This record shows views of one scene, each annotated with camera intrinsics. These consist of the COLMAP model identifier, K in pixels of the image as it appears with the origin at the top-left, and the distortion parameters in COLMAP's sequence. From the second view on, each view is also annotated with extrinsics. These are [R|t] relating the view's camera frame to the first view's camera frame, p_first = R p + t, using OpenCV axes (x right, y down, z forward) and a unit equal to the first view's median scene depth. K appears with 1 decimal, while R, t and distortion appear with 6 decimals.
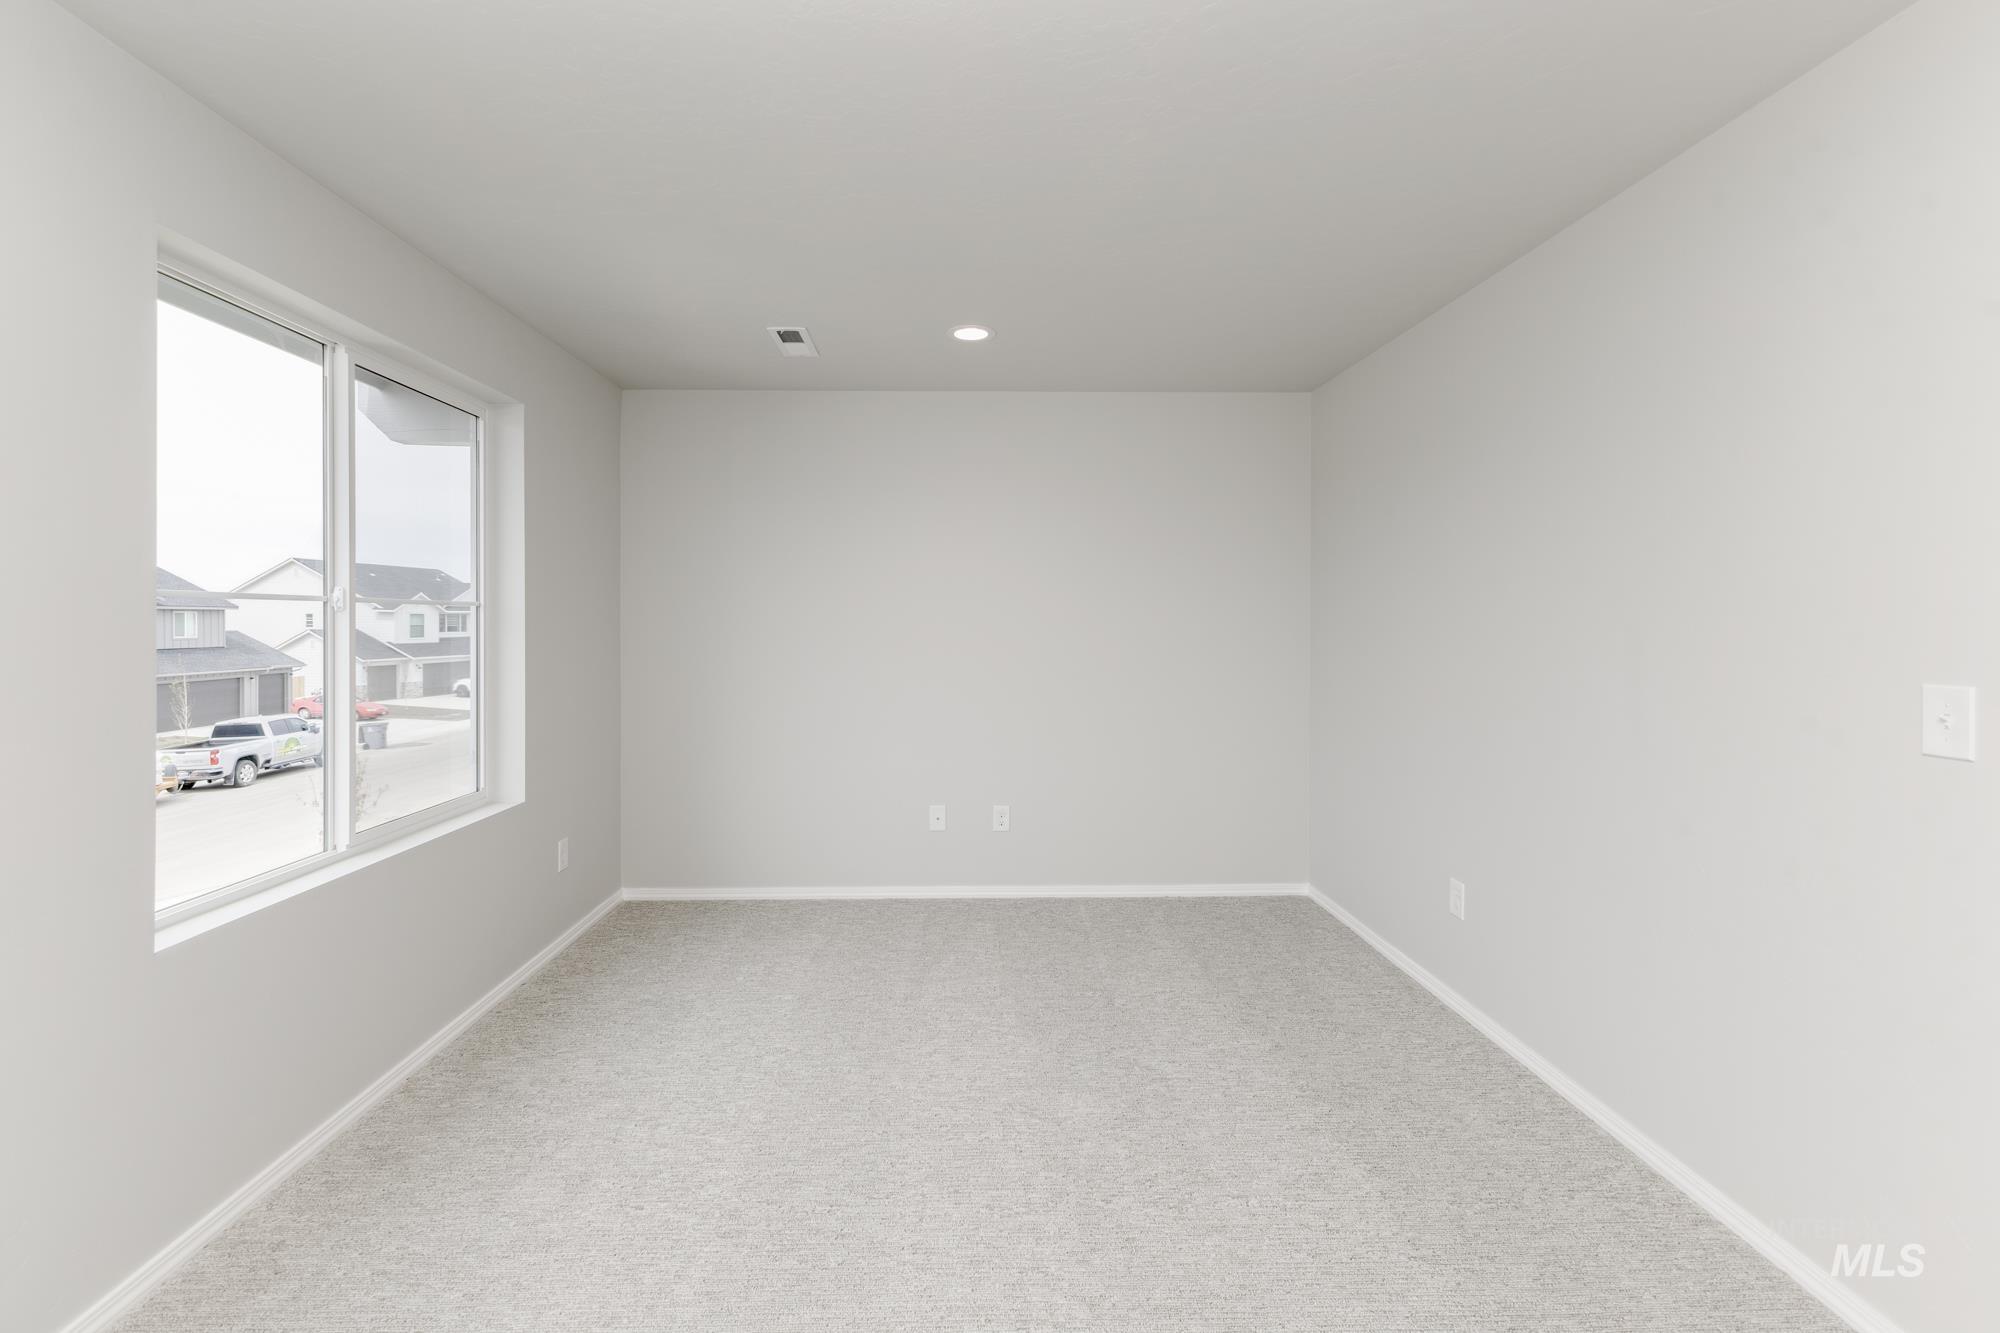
lens RADIAL K [[871.3, 0, 1000.2], [0, 871.3, 647.1], [0, 0, 1]] dist [0.013089, -0.001383]
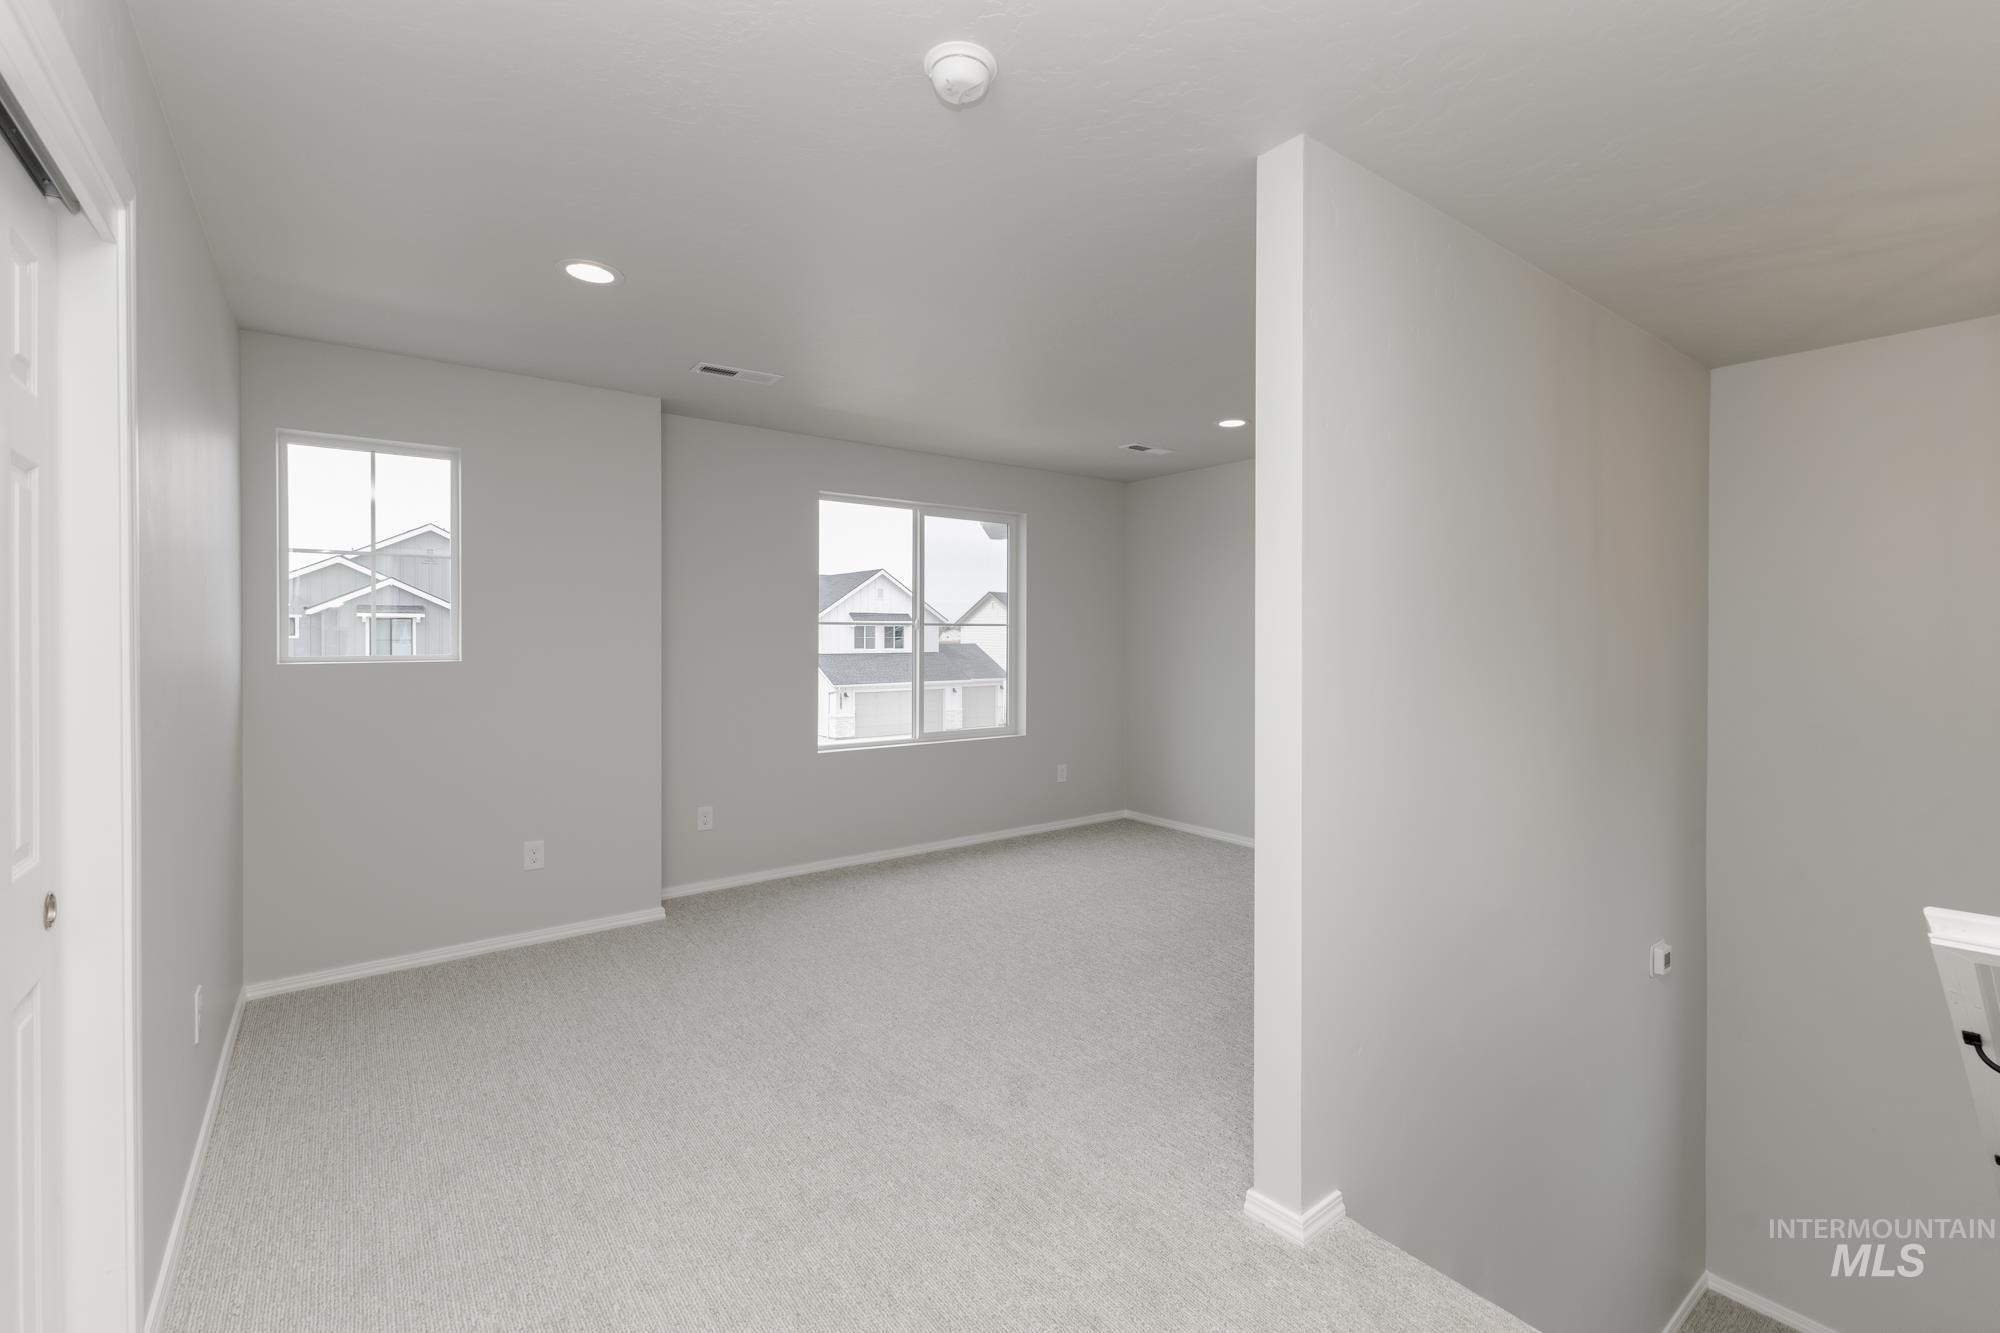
lens RADIAL K [[871.3, 0, 1000.2], [0, 871.3, 647.1], [0, 0, 1]] dist [0.013089, -0.001383]
pose [[0.586975, 0.010040, -0.809543, 0.903994], [-0.011489, 0.999926, 0.004070, -0.011839], [0.809524, 0.006912, 0.587047, -0.095332]]
